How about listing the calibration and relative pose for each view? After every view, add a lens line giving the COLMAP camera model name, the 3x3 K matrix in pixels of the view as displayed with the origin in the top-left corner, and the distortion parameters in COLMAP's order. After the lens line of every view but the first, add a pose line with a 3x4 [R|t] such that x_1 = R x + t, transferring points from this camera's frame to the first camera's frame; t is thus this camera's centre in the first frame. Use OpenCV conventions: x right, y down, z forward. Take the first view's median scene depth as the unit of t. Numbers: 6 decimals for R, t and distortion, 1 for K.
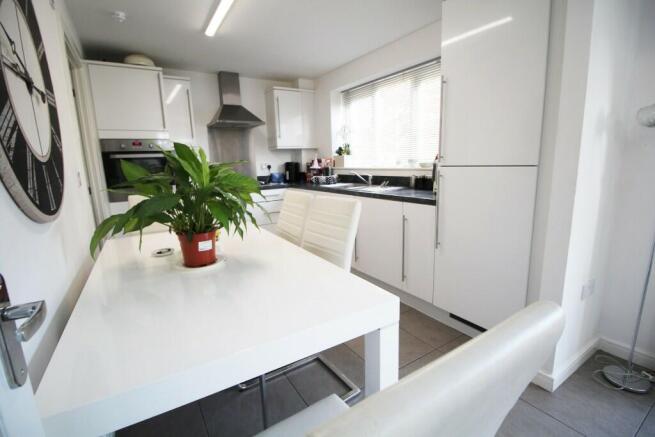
lens RADIAL K [[304.0, 0, 329.7], [0, 304.0, 219.2], [0, 0, 1]] dist [-0.016489, -0.002118]
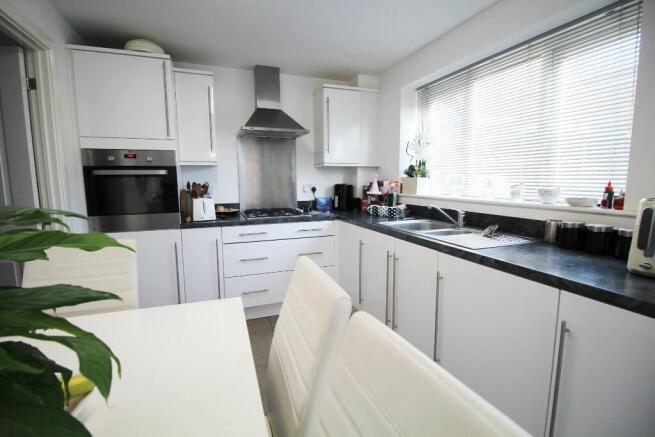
lens RADIAL K [[304.0, 0, 324.7], [0, 304.0, 217.0], [0, 0, 1]] dist [-0.016489, -0.002118]
pose [[0.975931, 0.053152, -0.211502, -0.006717], [-0.066230, 0.996274, -0.055234, -0.068940], [0.207778, 0.067912, 0.975816, 0.290700]]
